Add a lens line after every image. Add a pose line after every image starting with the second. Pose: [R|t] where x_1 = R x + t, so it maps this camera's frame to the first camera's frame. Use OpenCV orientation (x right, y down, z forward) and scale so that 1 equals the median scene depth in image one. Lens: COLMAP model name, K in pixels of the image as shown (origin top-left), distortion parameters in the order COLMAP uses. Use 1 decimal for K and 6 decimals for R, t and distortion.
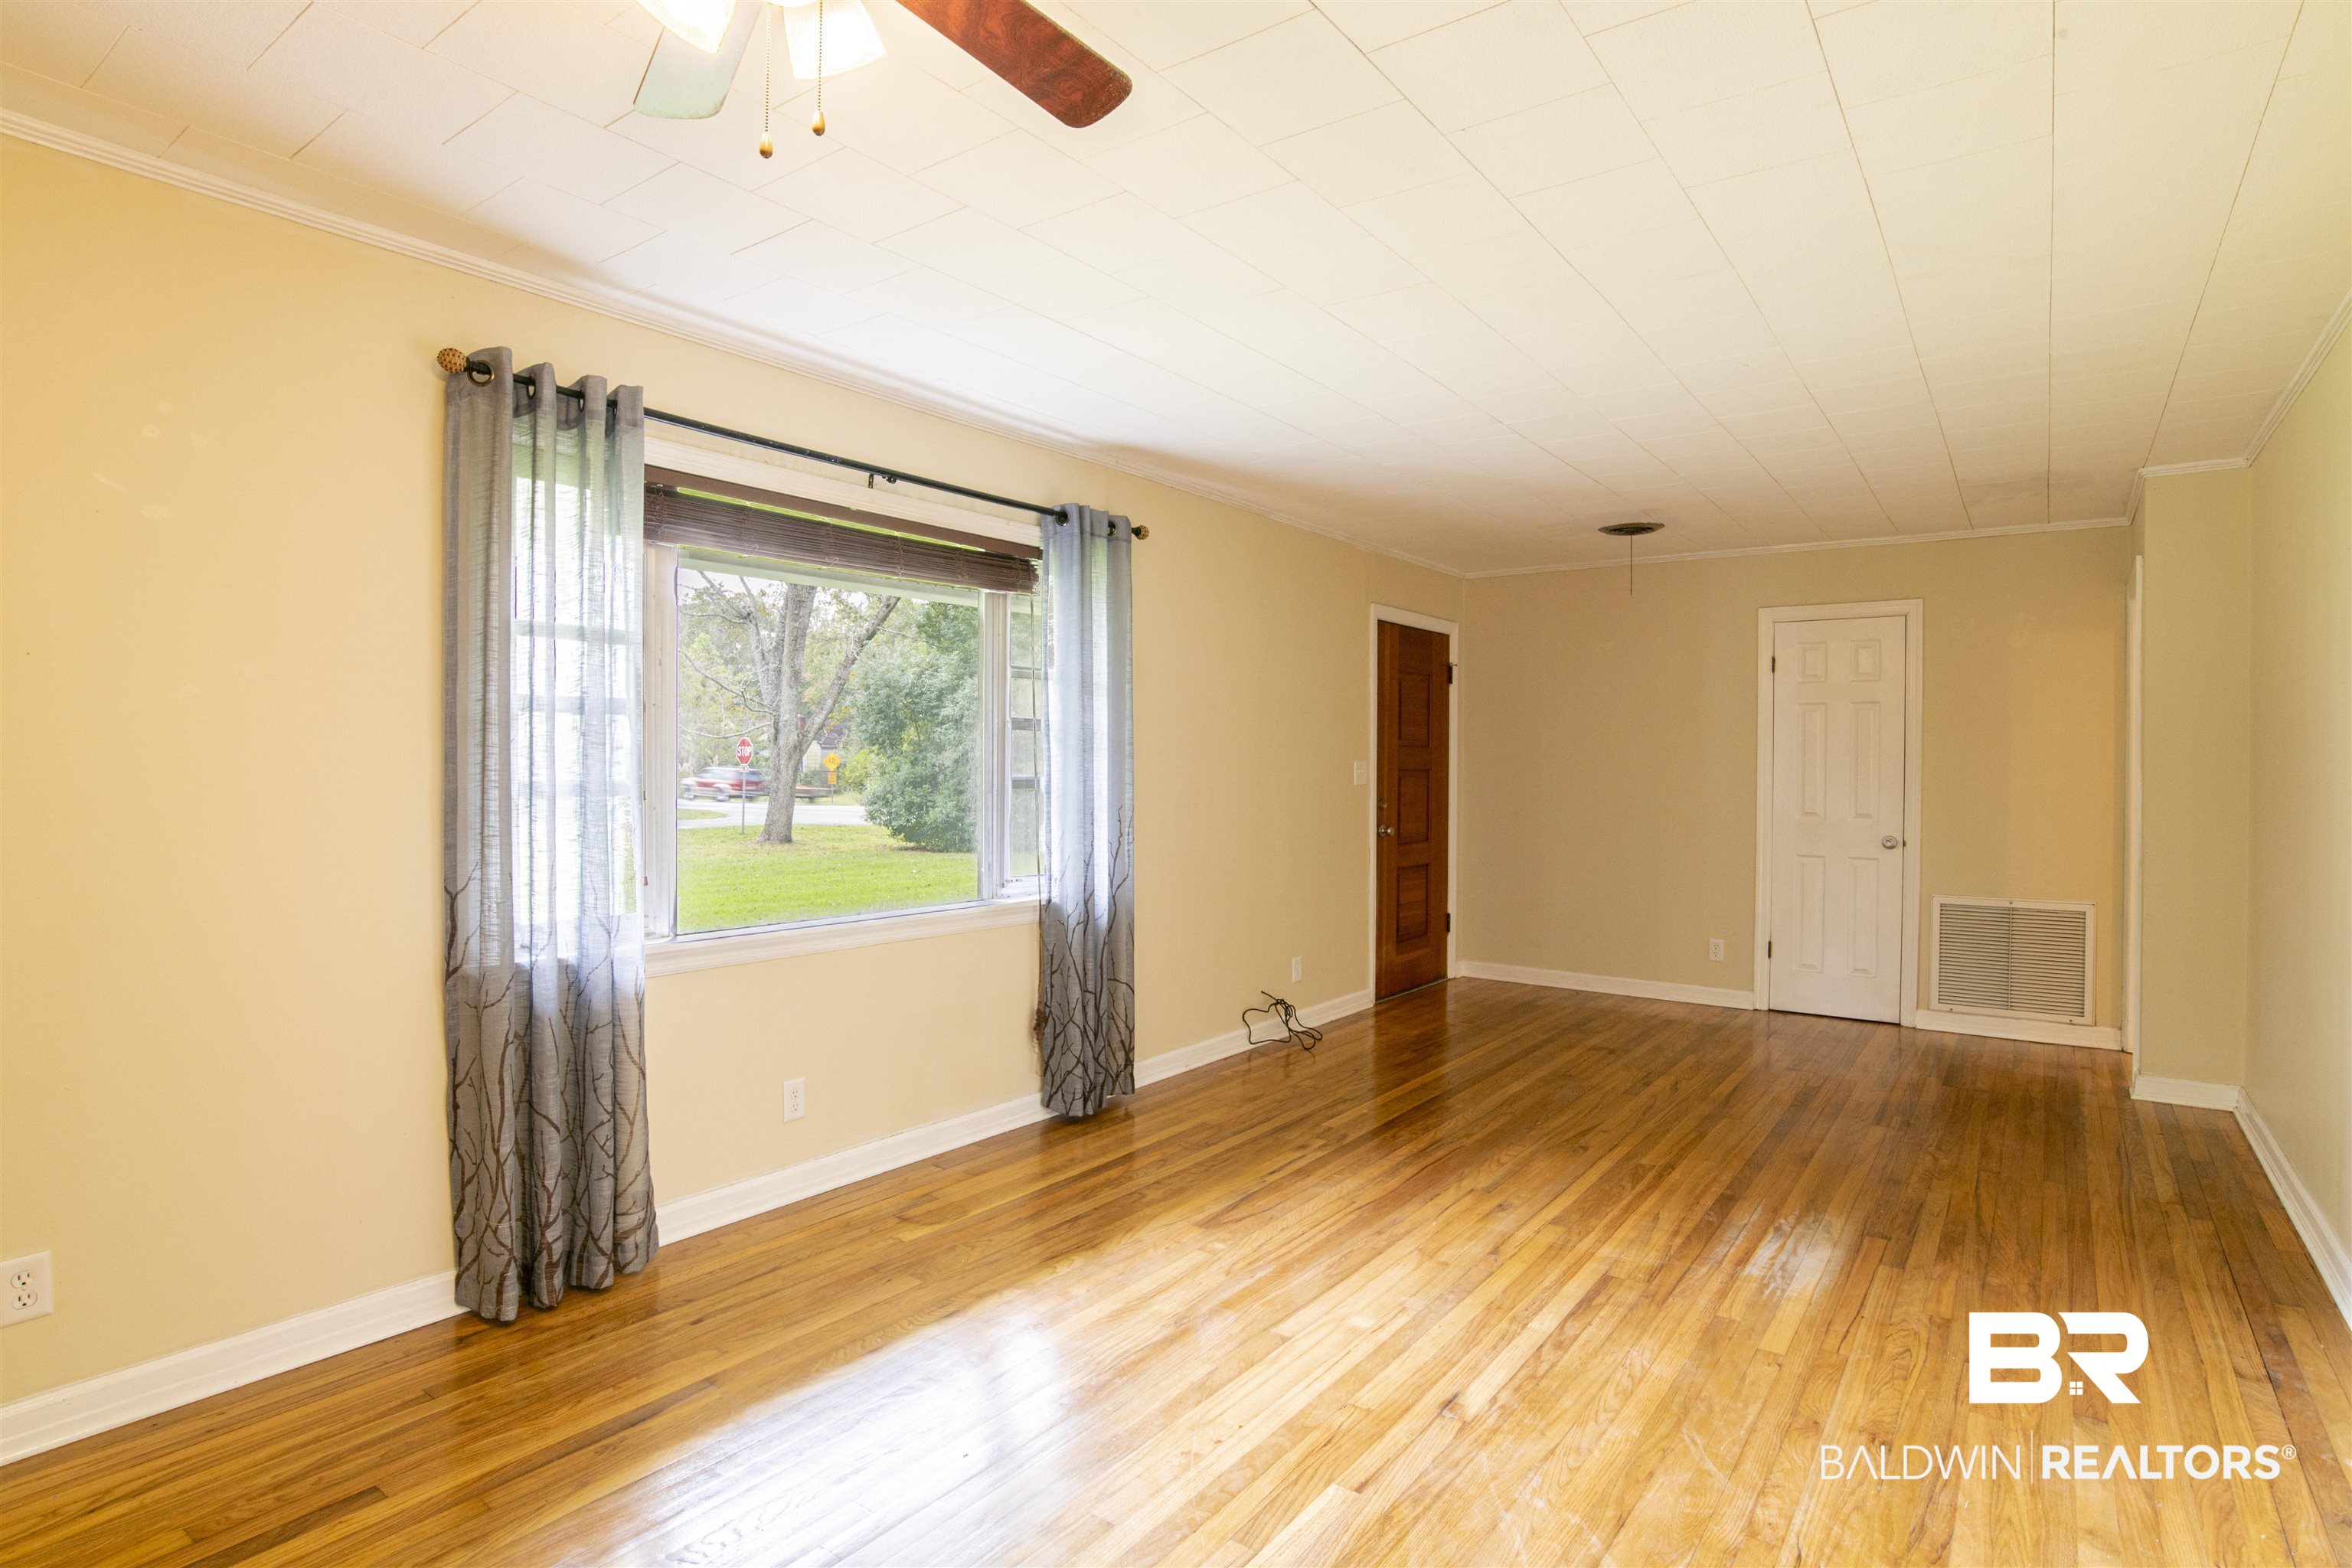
lens RADIAL K [[1206.4, 0, 1190.1], [0, 1206.4, 778.8], [0, 0, 1]] dist [-0.070660, 0.031419]
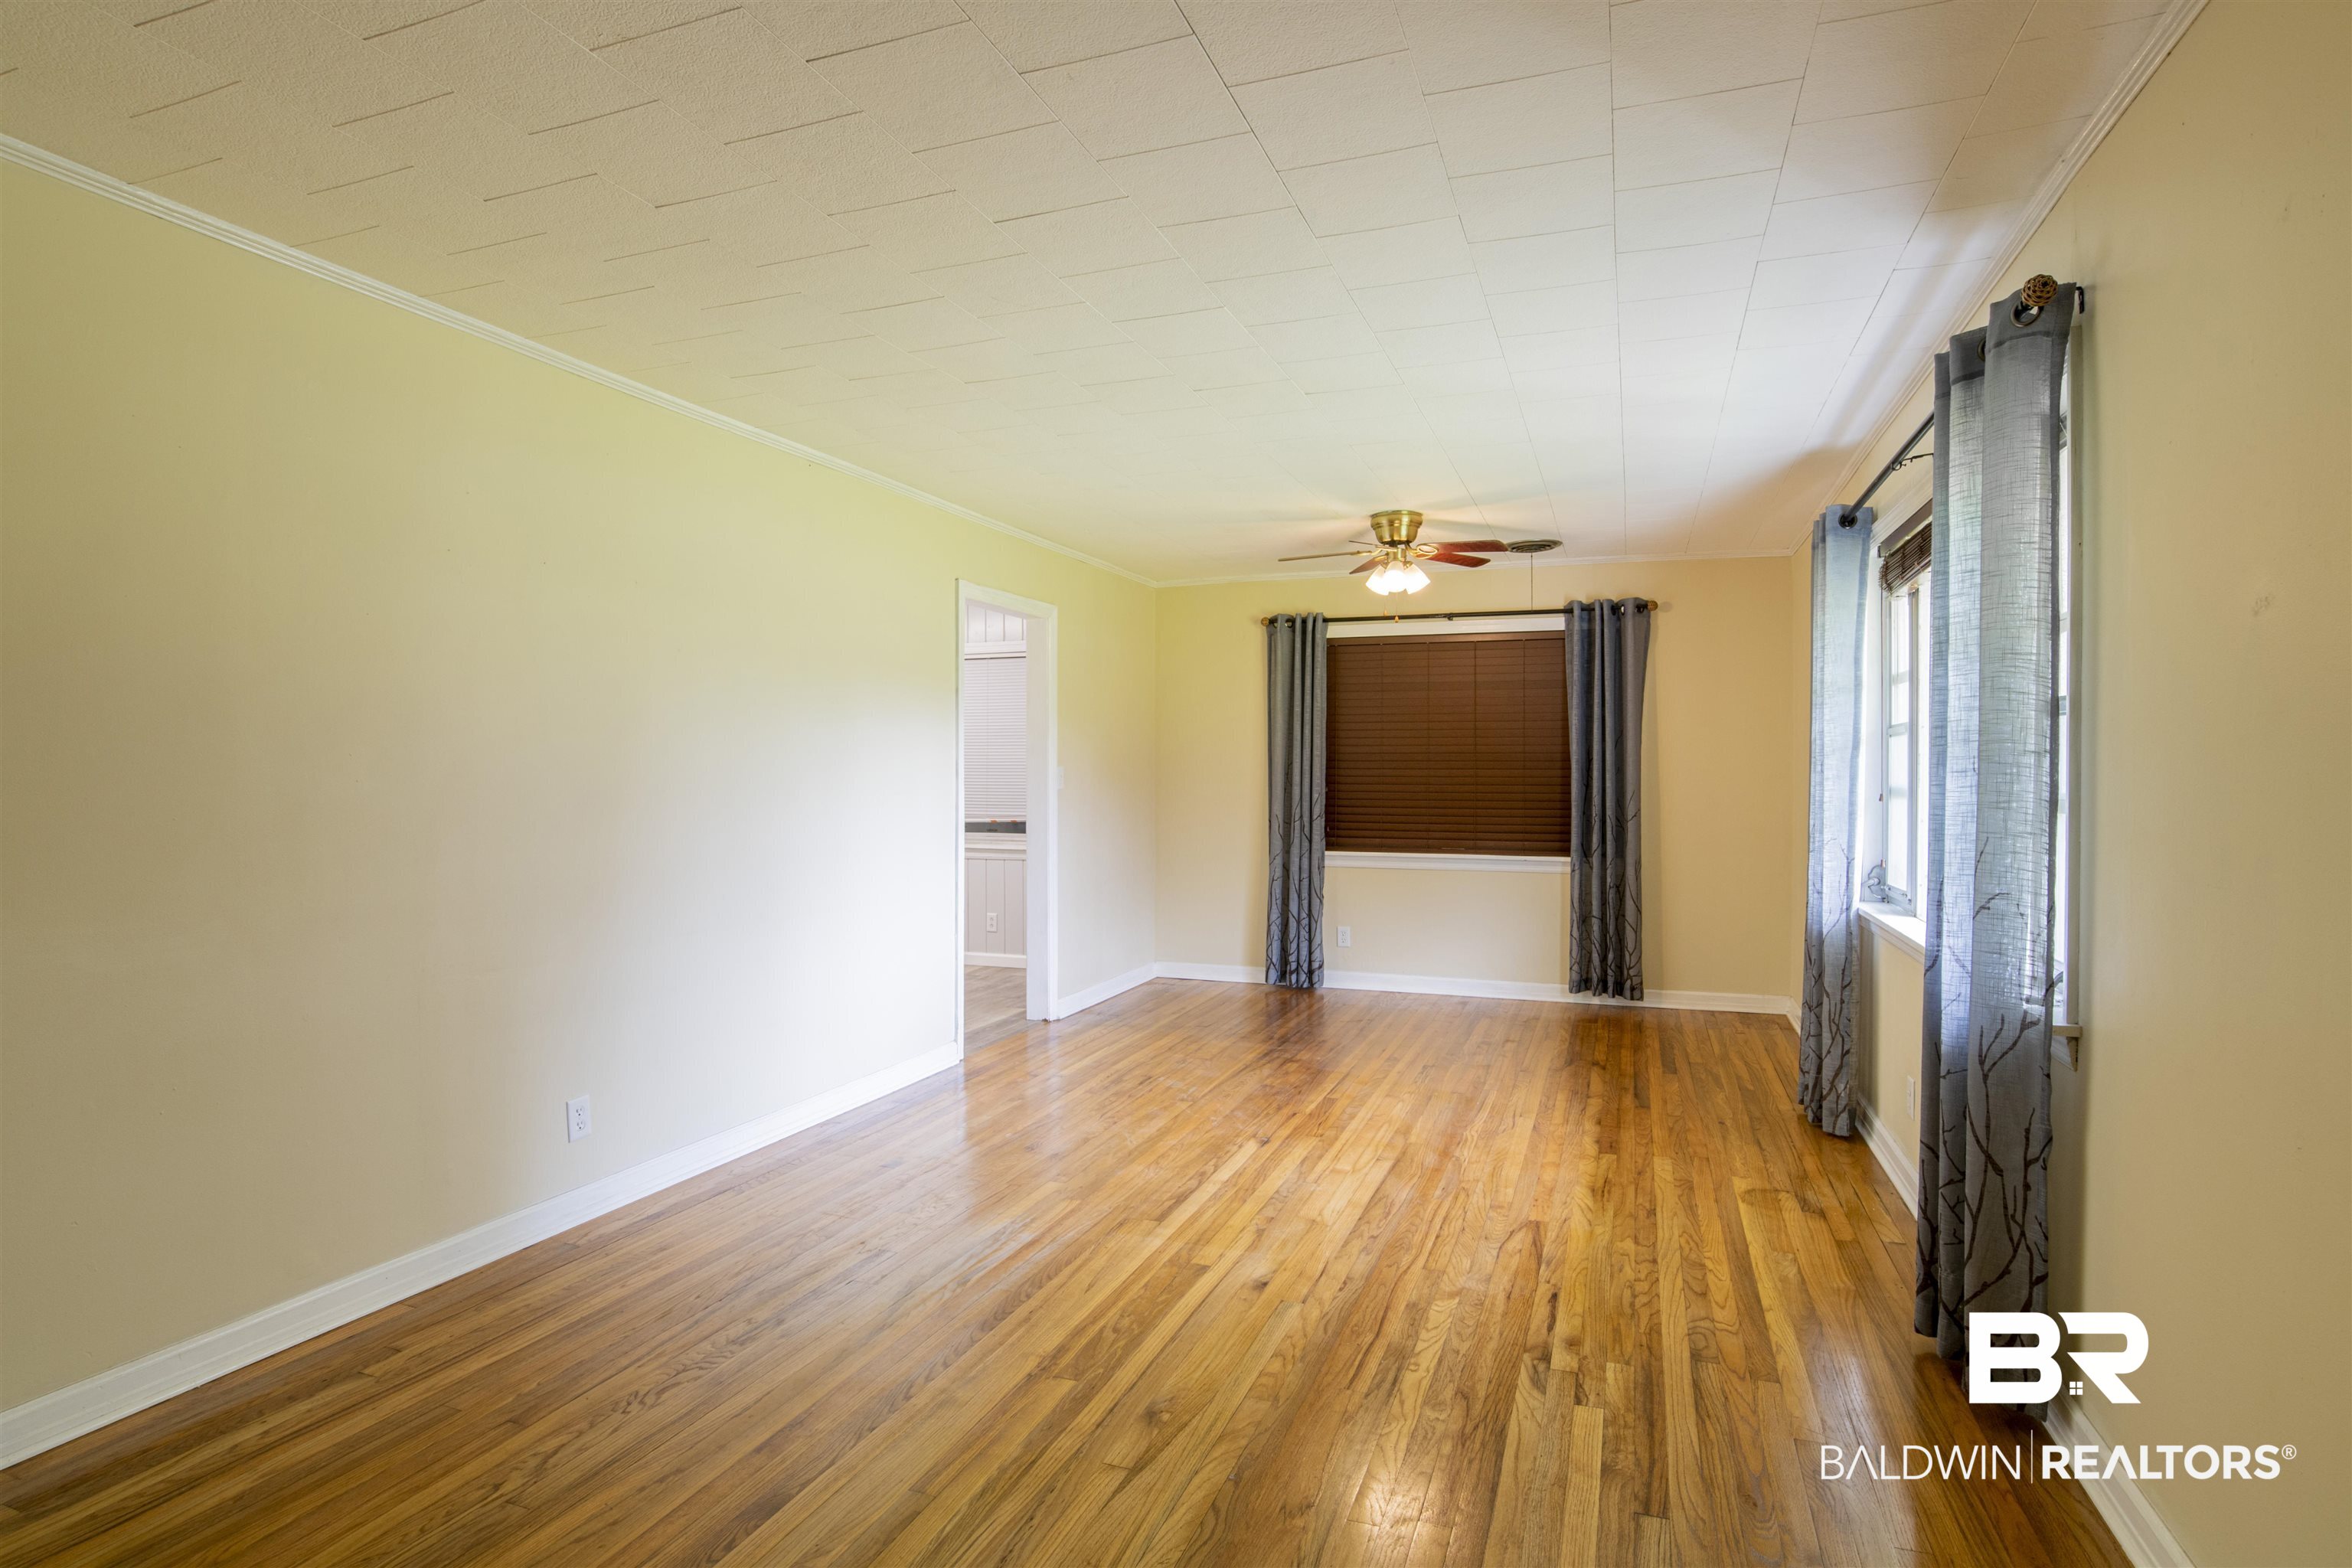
lens RADIAL K [[1206.4, 0, 1190.1], [0, 1206.4, 778.8], [0, 0, 1]] dist [-0.070660, 0.031419]
pose [[-0.962155, -0.005729, -0.272442, 0.595986], [-0.010164, 0.999838, 0.014871, -0.017630], [0.272313, 0.017078, -0.962057, 1.962976]]
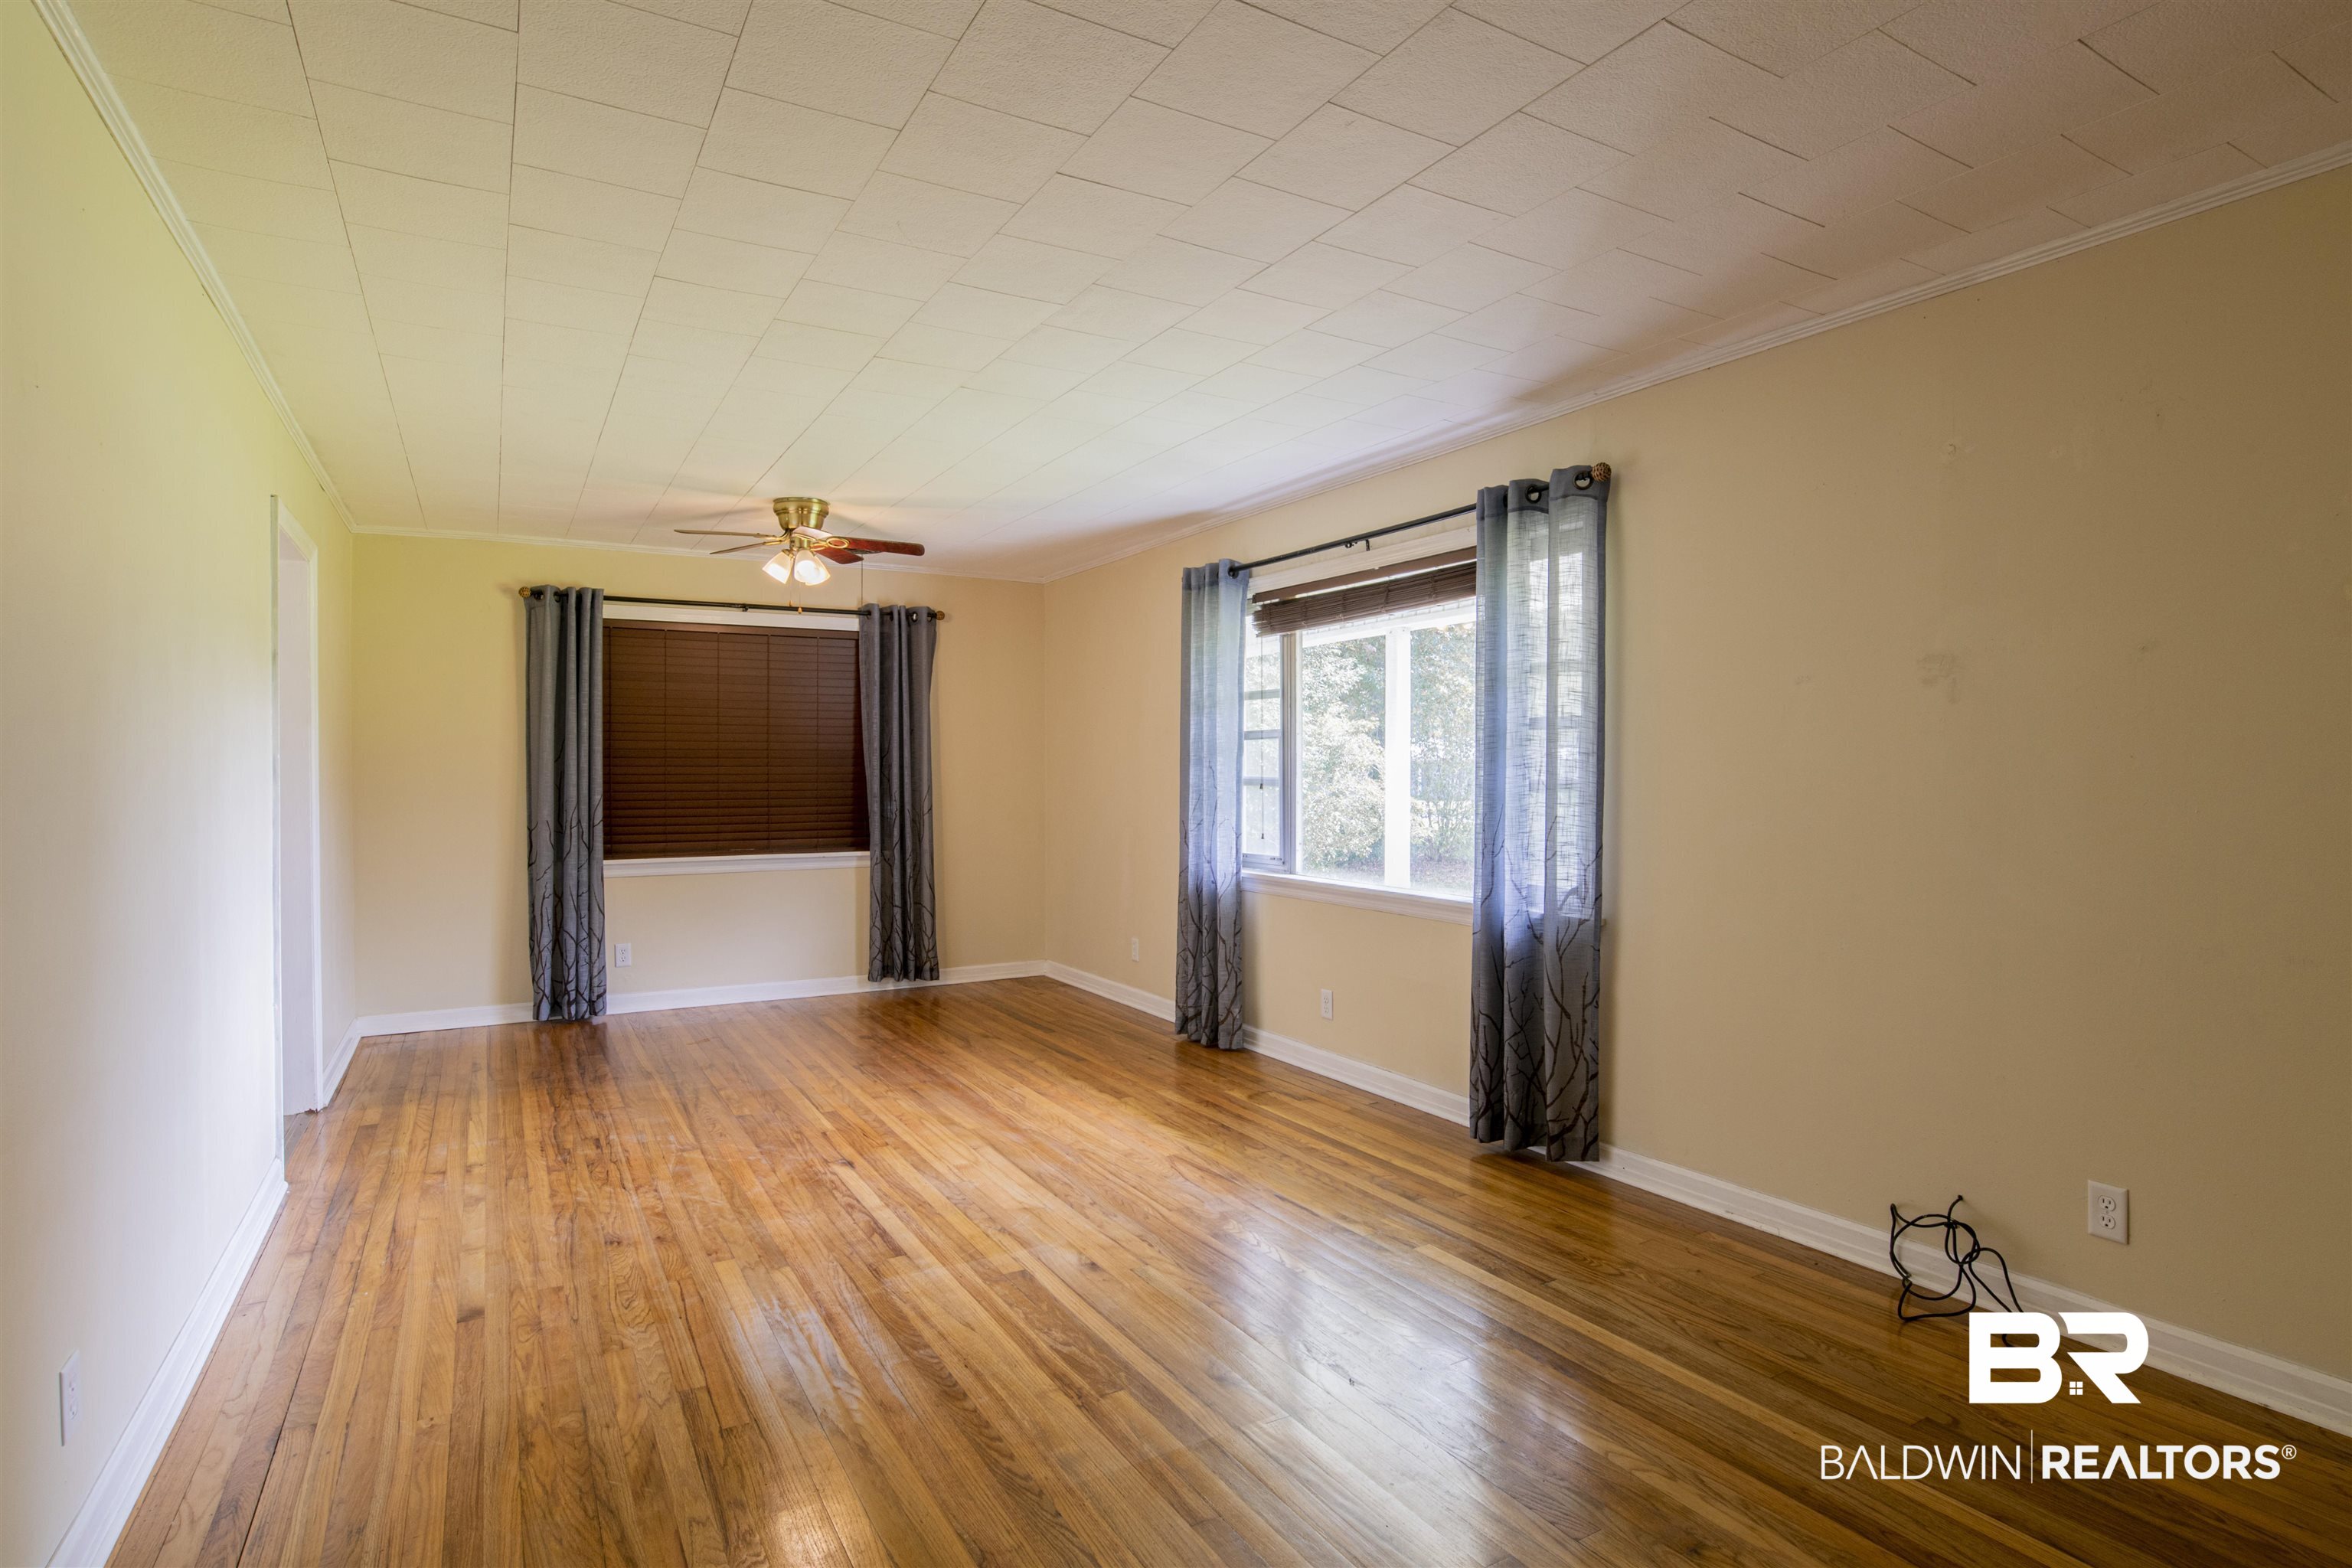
lens RADIAL K [[1206.4, 0, 1190.1], [0, 1206.4, 778.8], [0, 0, 1]] dist [-0.070660, 0.031419]
pose [[-0.397432, 0.003651, -0.917624, 1.133981], [-0.008426, 0.999935, 0.007627, -0.008952], [0.917593, 0.010763, -0.397376, 1.538642]]
